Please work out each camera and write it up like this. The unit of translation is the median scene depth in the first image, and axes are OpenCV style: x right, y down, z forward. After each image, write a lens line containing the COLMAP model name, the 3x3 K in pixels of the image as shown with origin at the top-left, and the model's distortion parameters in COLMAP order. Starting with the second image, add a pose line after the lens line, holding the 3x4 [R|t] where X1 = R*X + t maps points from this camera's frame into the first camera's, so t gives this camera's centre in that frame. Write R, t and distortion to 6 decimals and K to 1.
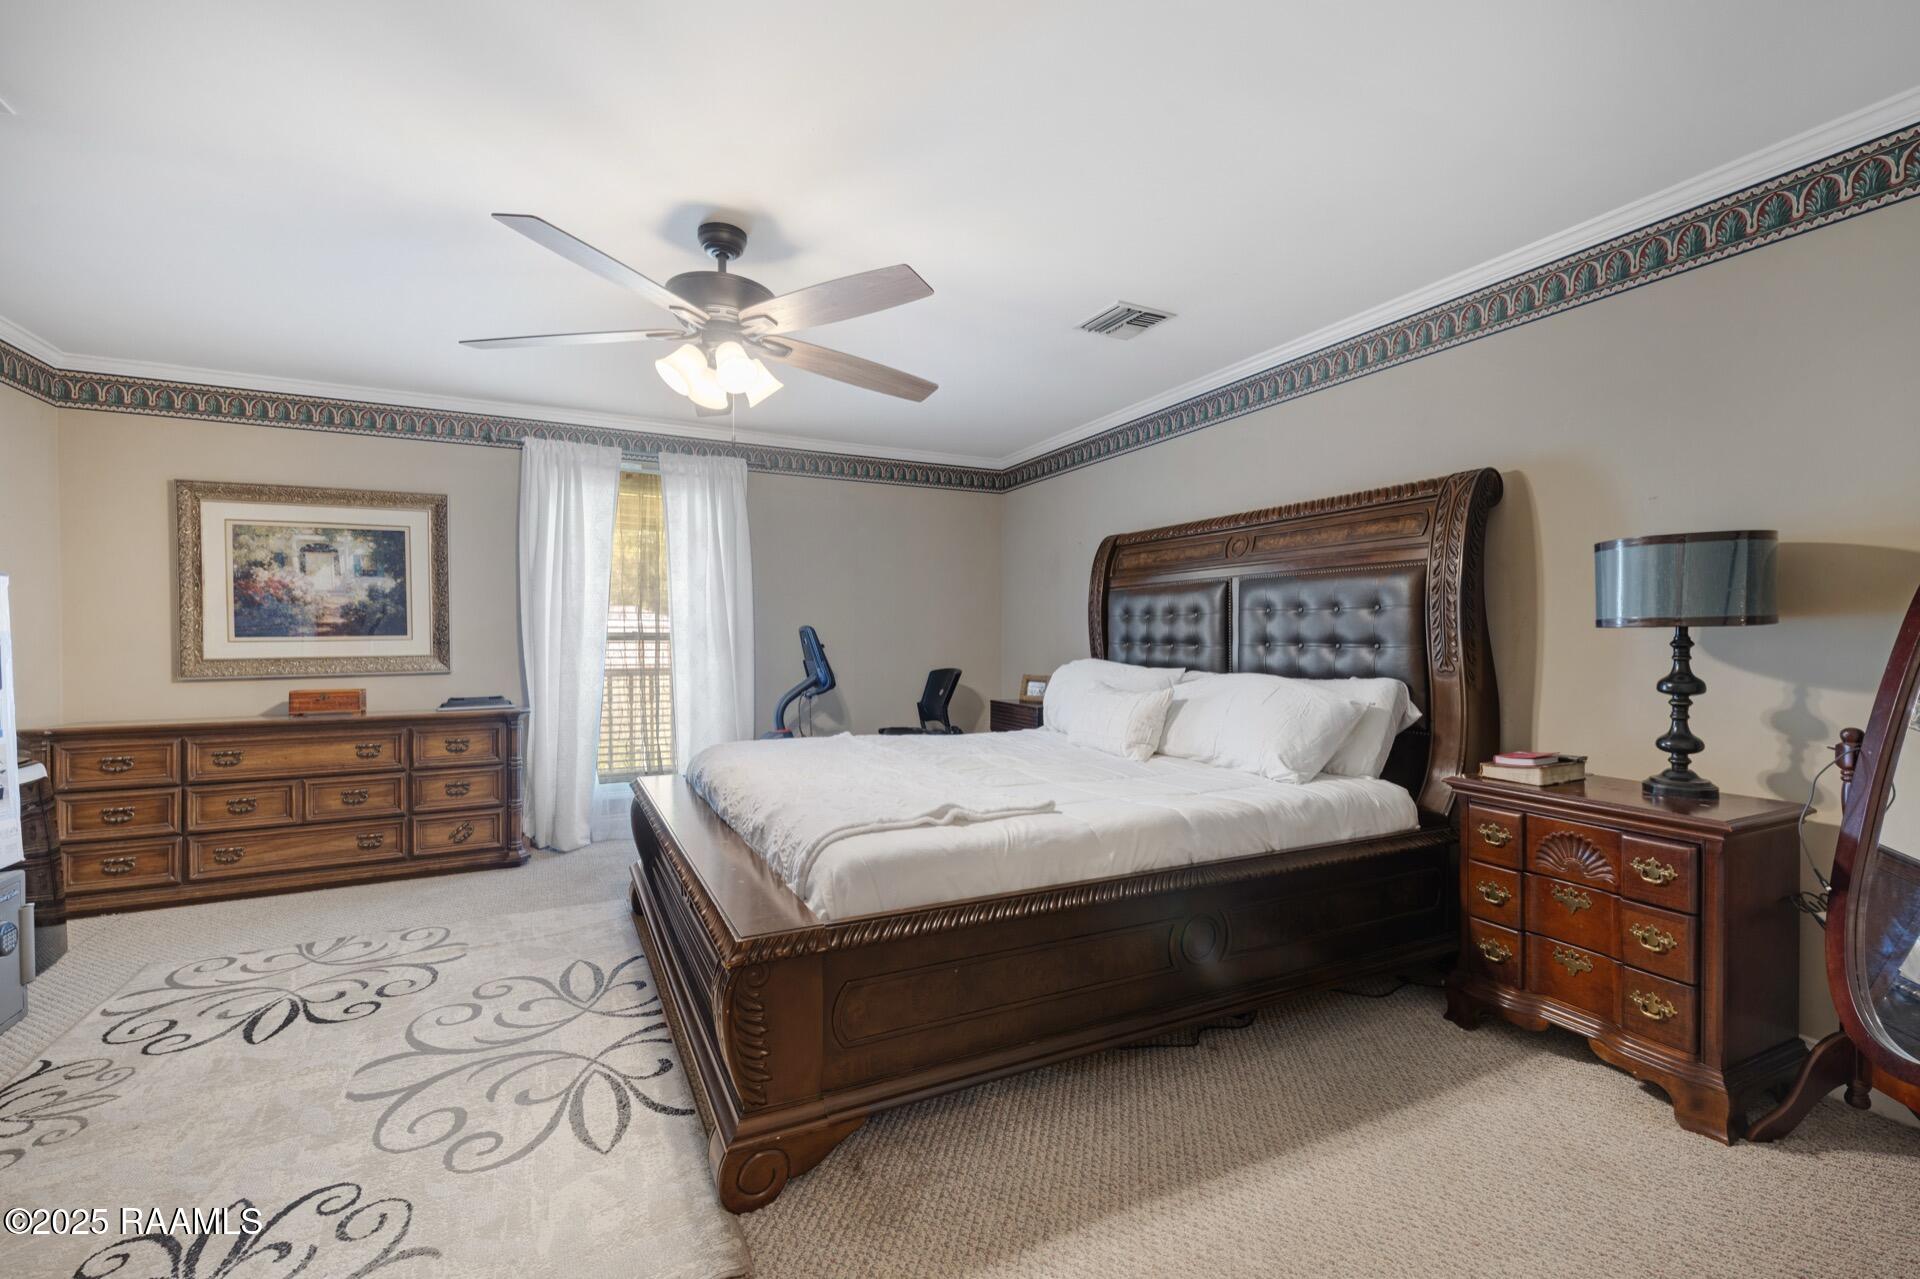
lens RADIAL K [[830.2, 0, 960.0], [0, 830.2, 639.5], [0, 0, 1]] dist [0.001857, -0.000043]
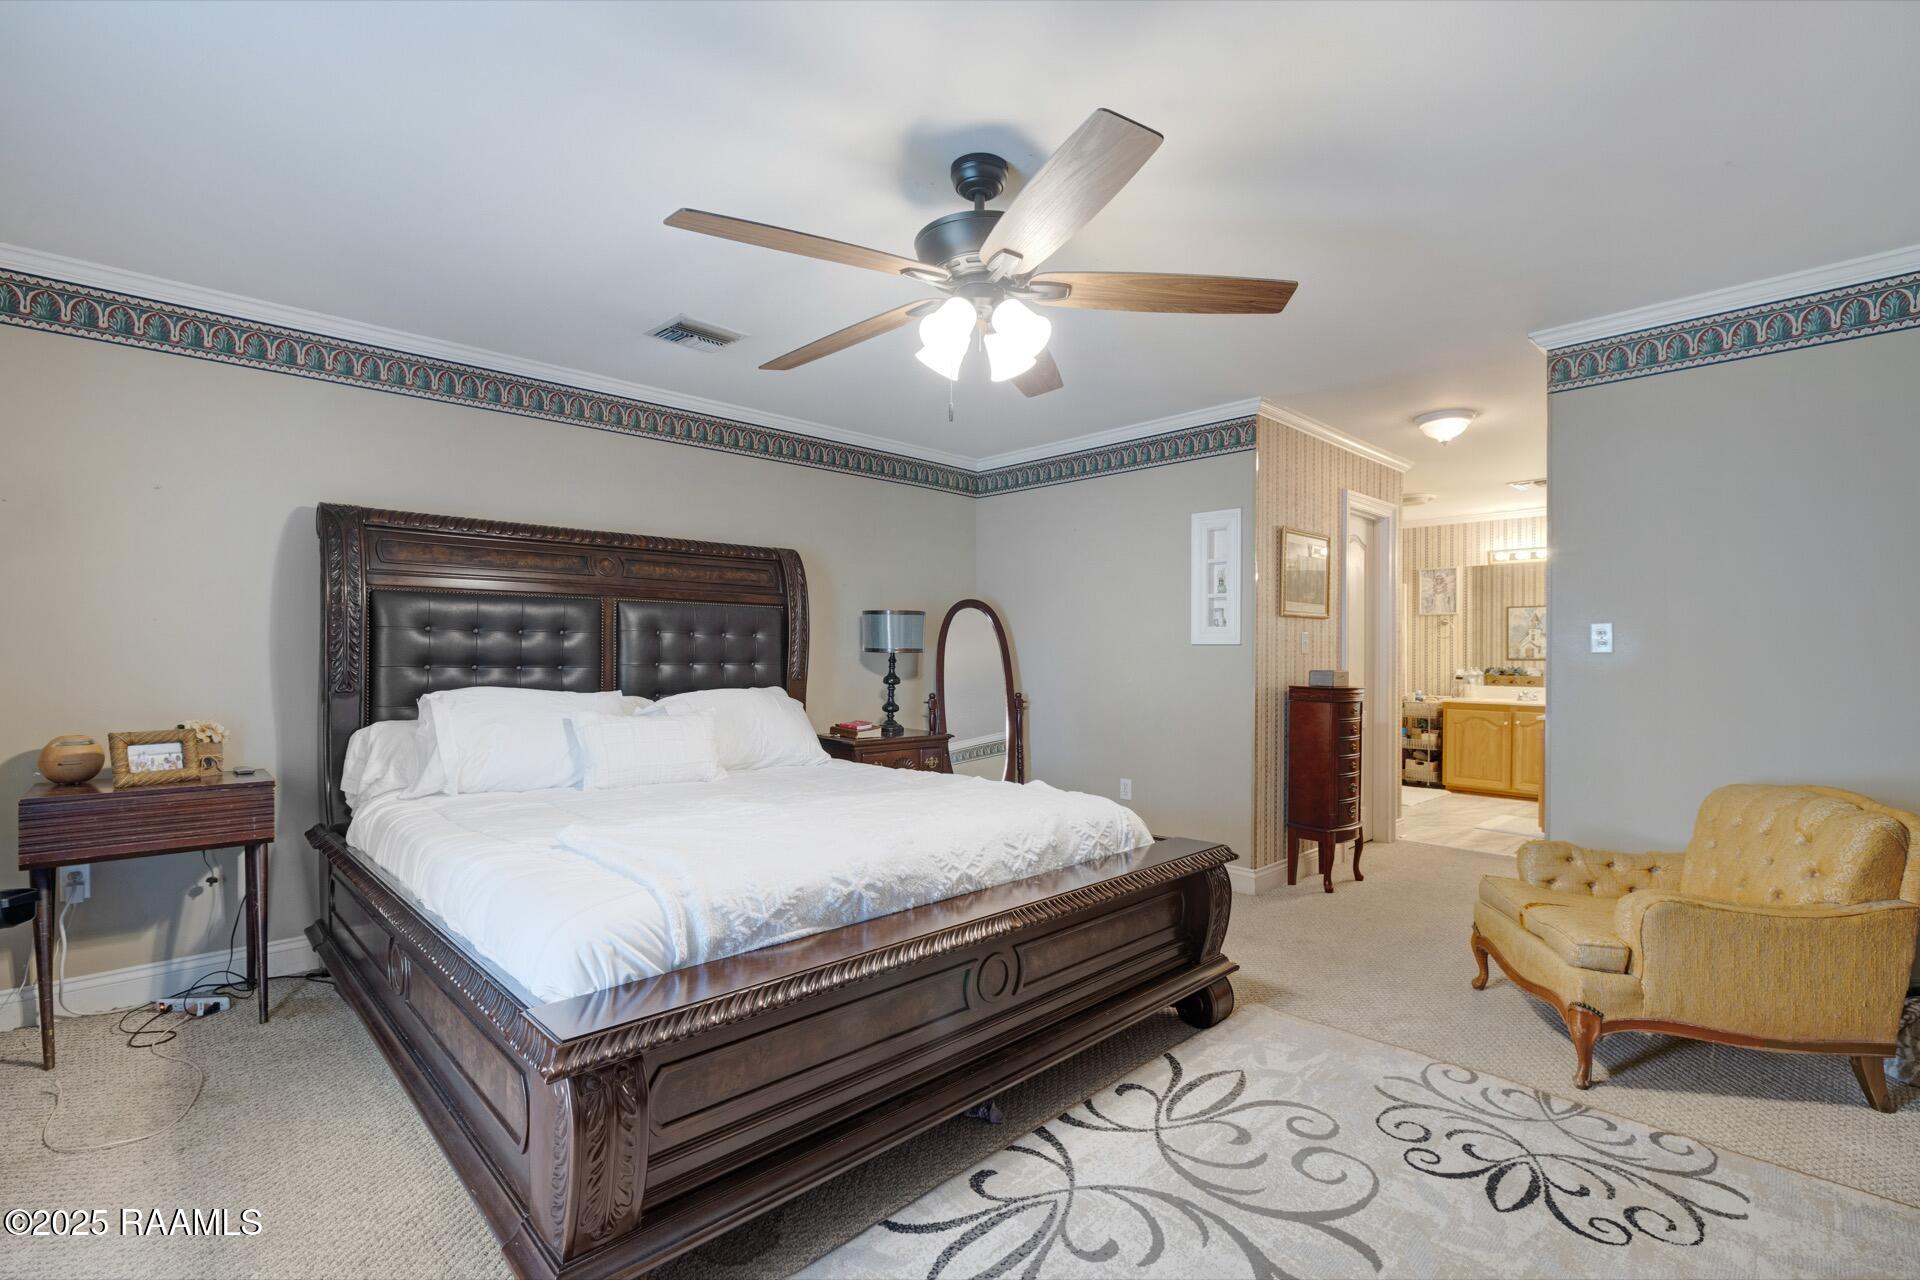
lens RADIAL K [[861.3, 0, 960.0], [0, 861.3, 640.0], [0, 0, 1]] dist [-0.000398, -0.000082]
pose [[-0.309911, 0.013352, 0.950672, -1.352412], [0.000032, 0.999902, -0.014033, -0.018081], [-0.950766, -0.004318, -0.309881, 1.584870]]
